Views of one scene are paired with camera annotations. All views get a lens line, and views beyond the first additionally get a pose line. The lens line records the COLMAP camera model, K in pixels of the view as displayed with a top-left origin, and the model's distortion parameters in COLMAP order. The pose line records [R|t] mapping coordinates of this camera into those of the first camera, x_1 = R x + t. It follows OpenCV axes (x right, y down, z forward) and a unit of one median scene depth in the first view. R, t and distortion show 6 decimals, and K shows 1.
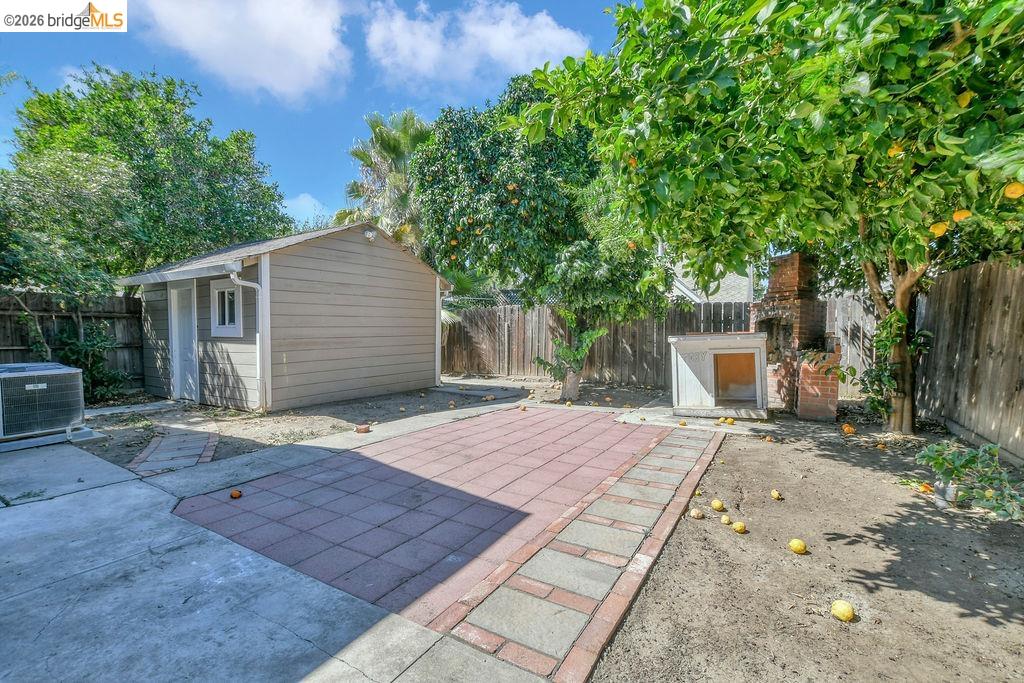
lens RADIAL K [[457.8, 0, 512.0], [0, 457.8, 341.5], [0, 0, 1]] dist [-0.019488, 0.000775]
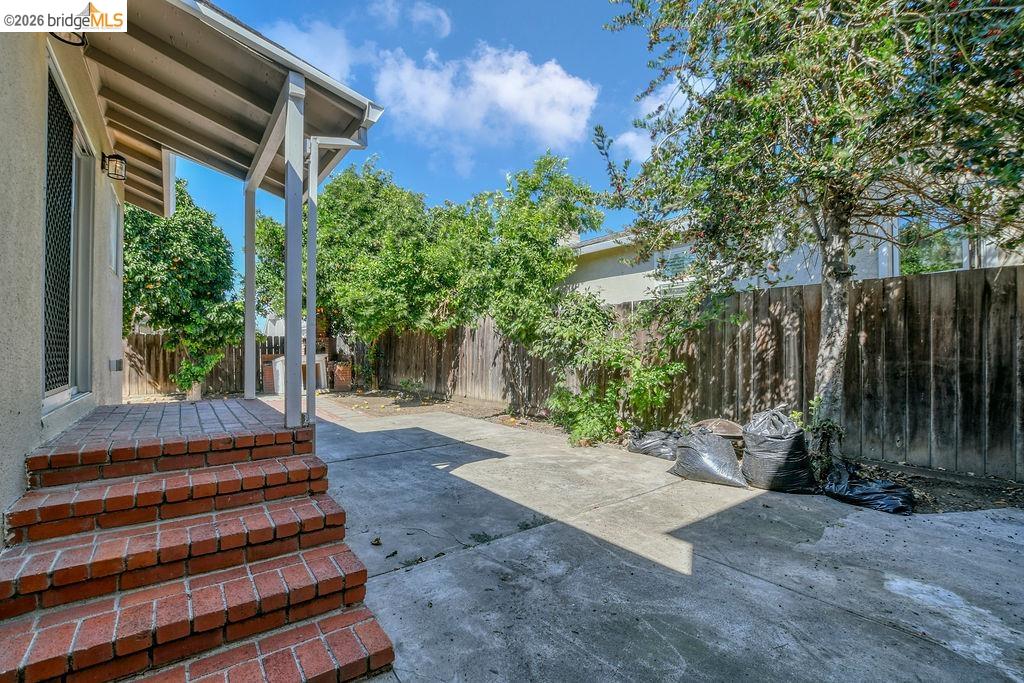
lens RADIAL K [[451.2, 0, 508.3], [0, 451.2, 345.5], [0, 0, 1]] dist [-0.023948, 0.000536]
pose [[0.398712, -0.000233, 0.917076, -1.051662], [0.031011, 0.999431, -0.013228, -0.003659], [-0.916552, 0.033714, 0.398493, -0.668624]]
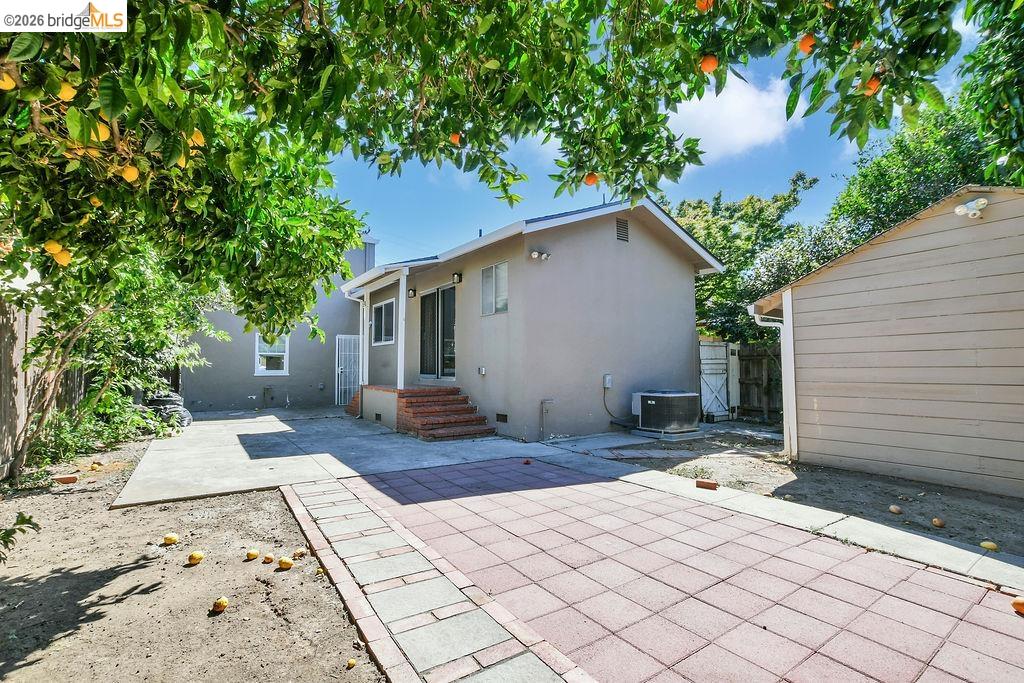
lens RADIAL K [[451.2, 0, 508.3], [0, 451.2, 345.5], [0, 0, 1]] dist [-0.023948, 0.000536]
pose [[-0.436381, -0.054514, -0.898109, 0.542116], [-0.028626, 0.998499, -0.046698, -0.018681], [0.899306, 0.005332, -0.437287, 0.899685]]
